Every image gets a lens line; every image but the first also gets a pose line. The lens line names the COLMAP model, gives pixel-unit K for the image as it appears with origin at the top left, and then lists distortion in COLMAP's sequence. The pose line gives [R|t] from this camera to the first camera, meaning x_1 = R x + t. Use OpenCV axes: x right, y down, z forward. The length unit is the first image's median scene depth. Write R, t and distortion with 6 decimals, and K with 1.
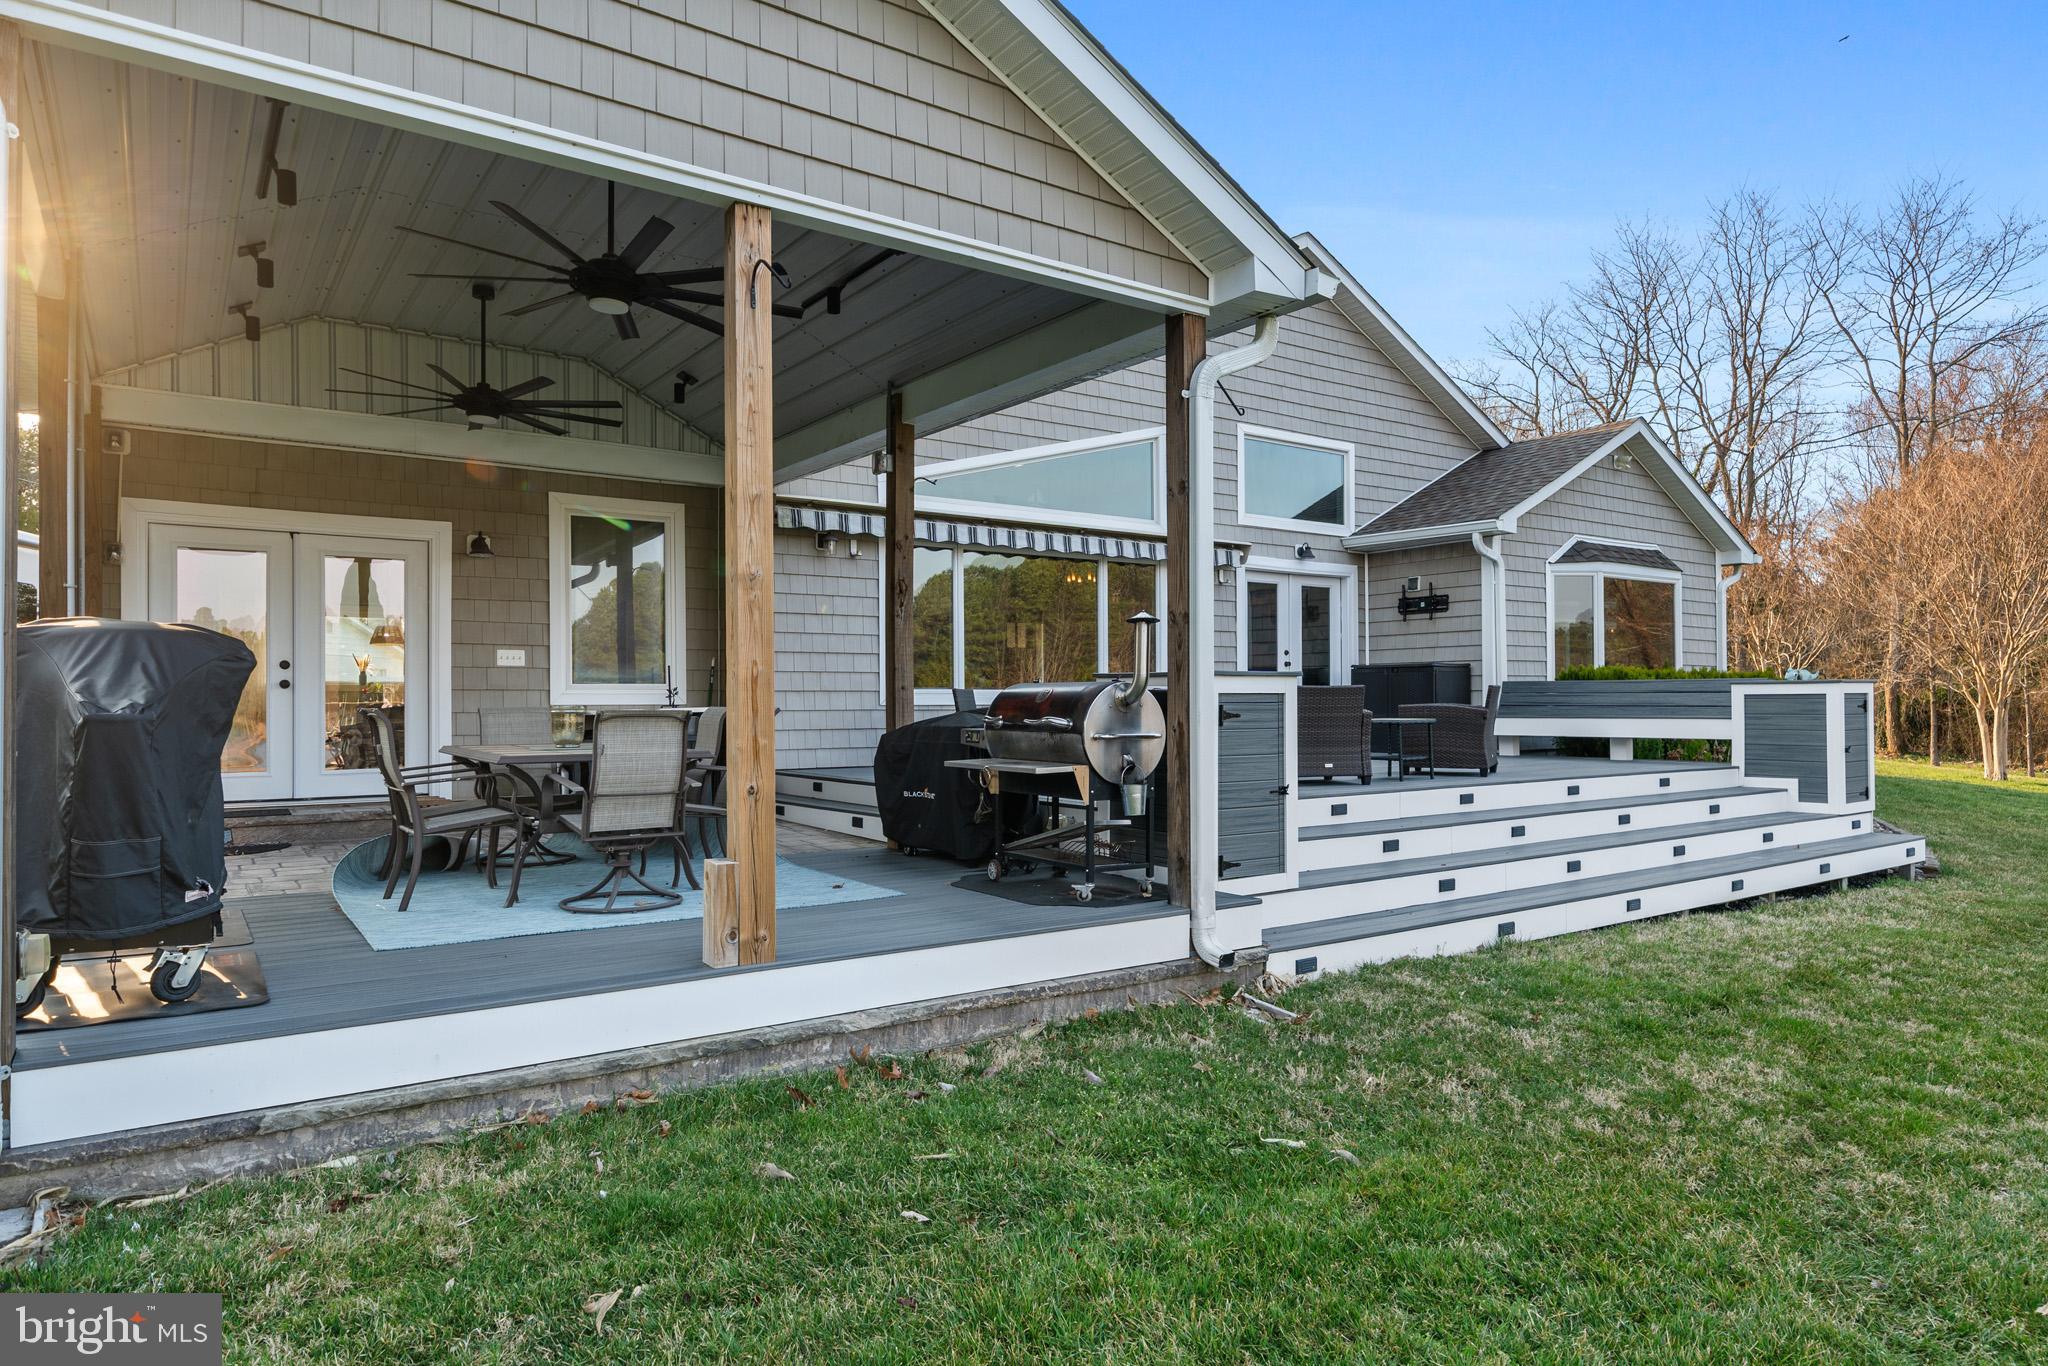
lens RADIAL K [[1209.5, 0, 1037.4], [0, 1209.5, 686.2], [0, 0, 1]] dist [0.020493, -0.006204]
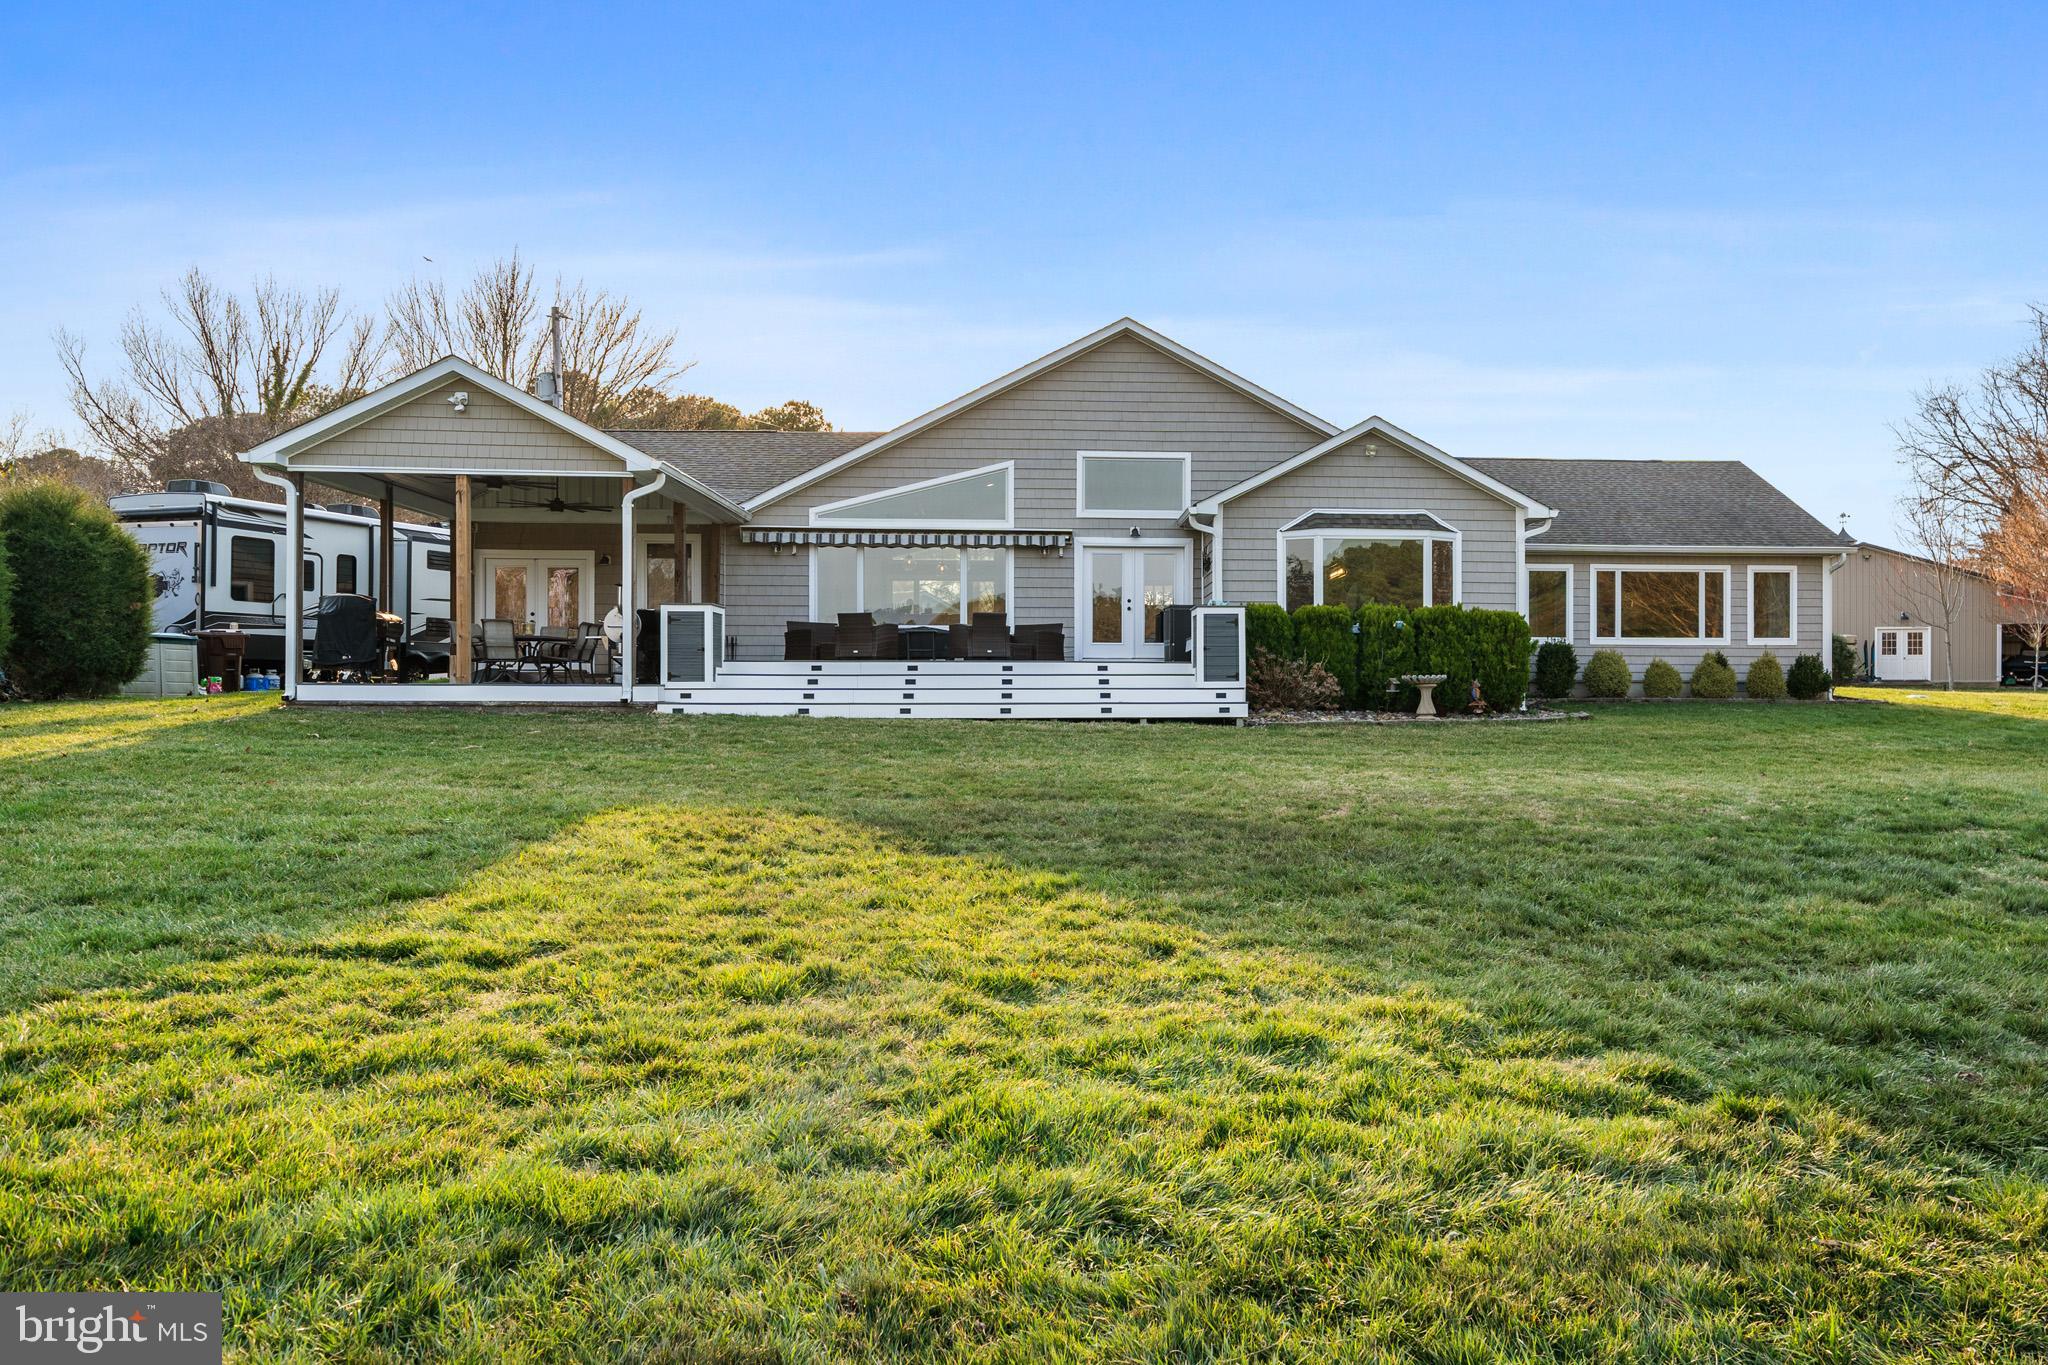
lens RADIAL K [[1471.7, 0, 1144.8], [0, 1471.7, 673.4], [0, 0, 1]] dist [0.012776, 0.005895]
pose [[0.851964, -0.001905, -0.523596, 1.537902], [0.000787, 0.999997, -0.002357, 0.085343], [0.523599, 0.001596, 0.851963, -0.678899]]
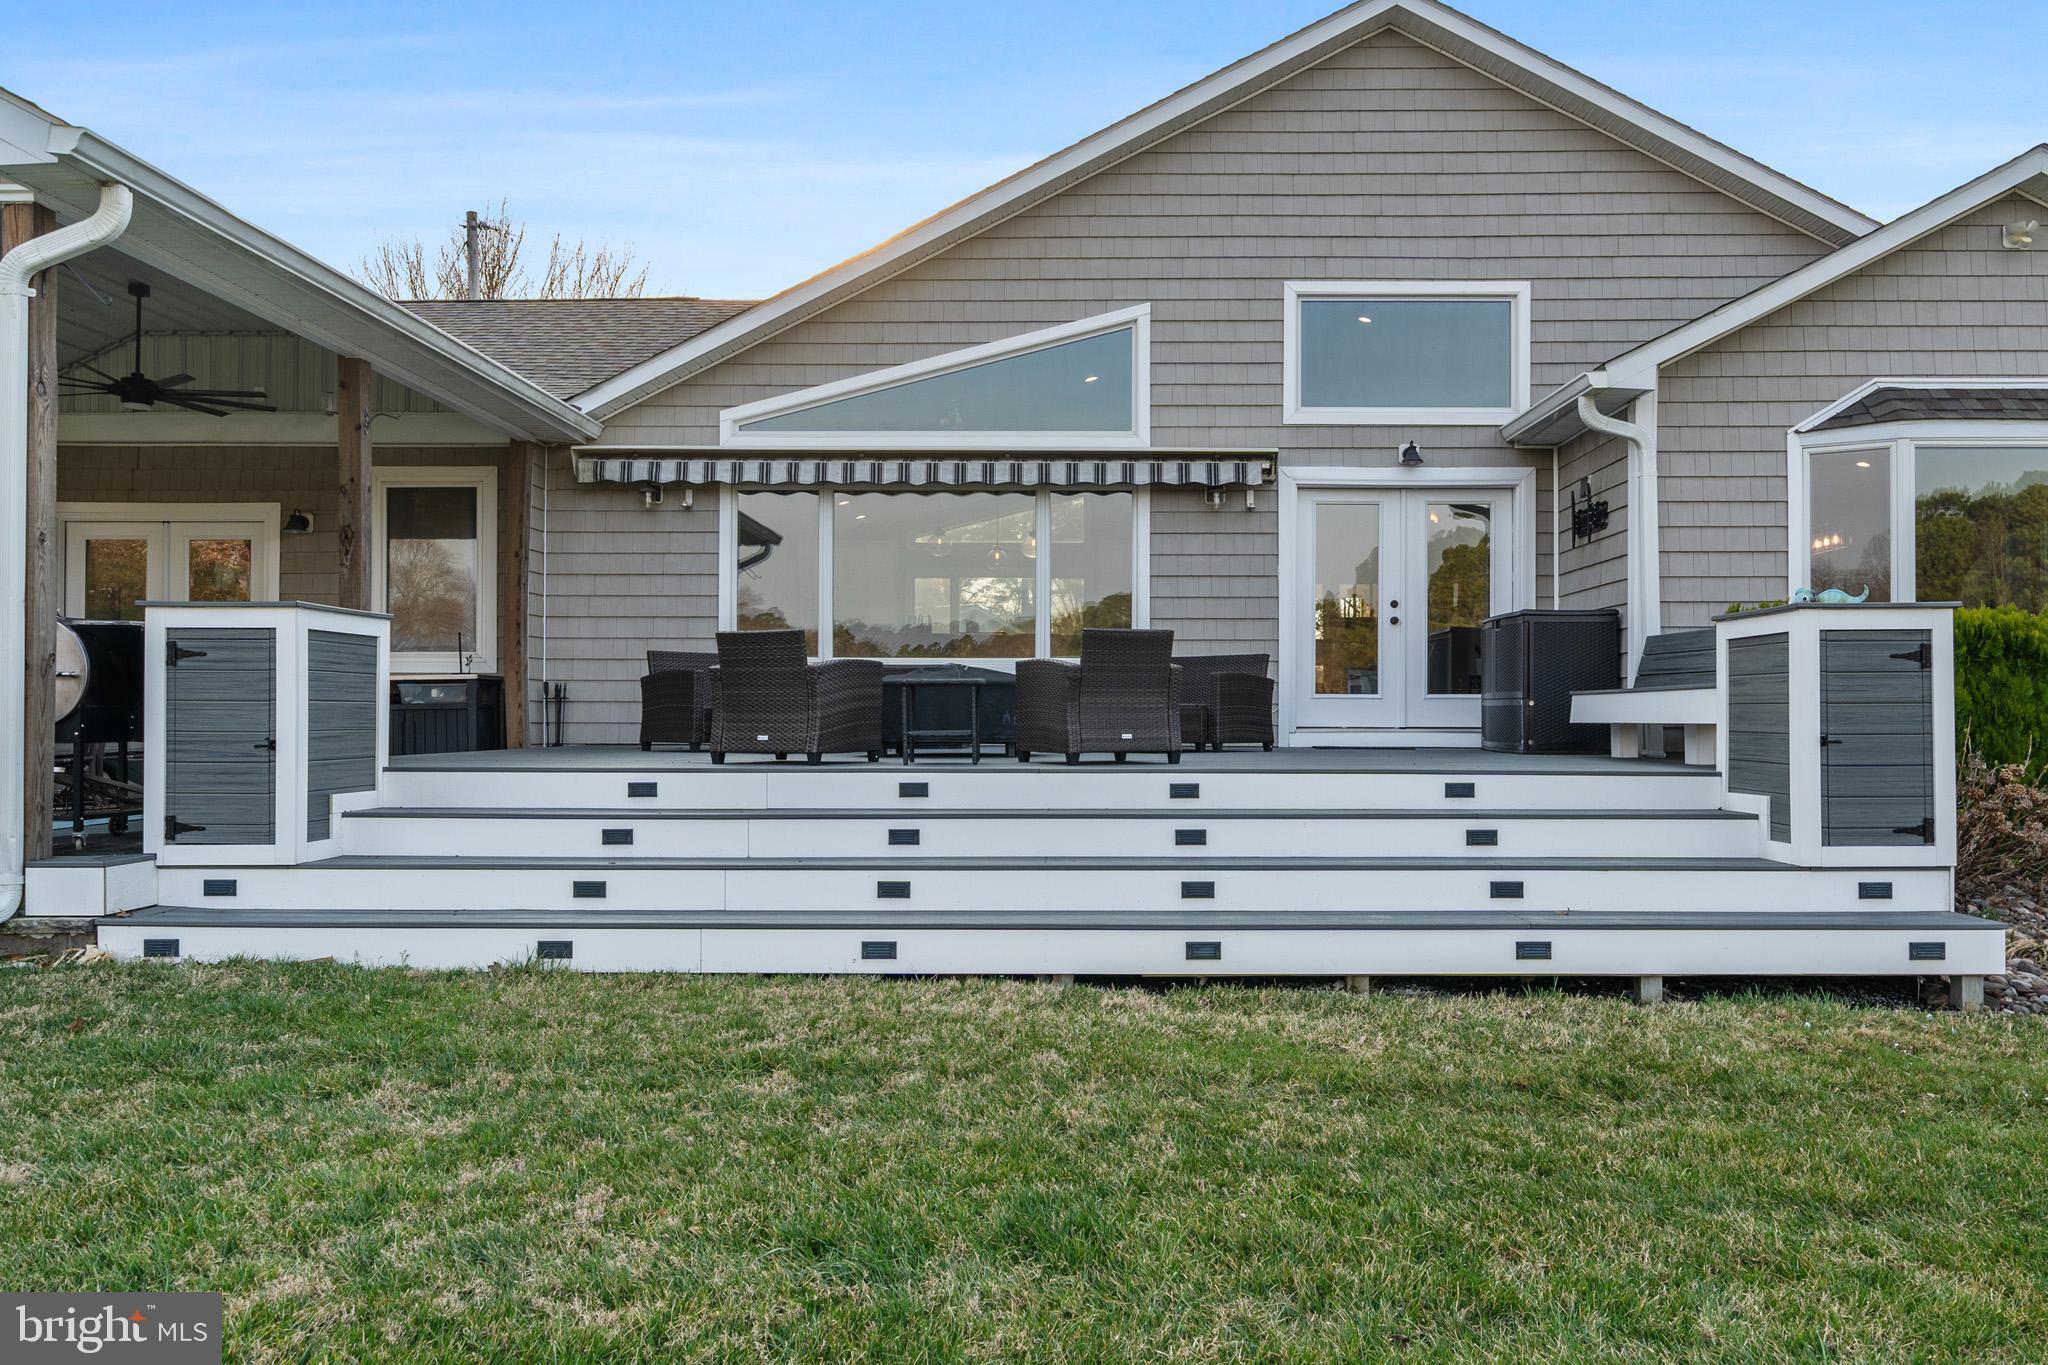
lens RADIAL K [[1453.5, 0, 1089.8], [0, 1453.5, 704.8], [0, 0, 1]] dist [-0.000462, 0.003350]
pose [[0.810435, 0.004346, -0.585812, 0.730188], [0.001500, 0.999954, 0.009493, 0.029123], [0.585827, -0.008573, 0.810391, 0.305497]]
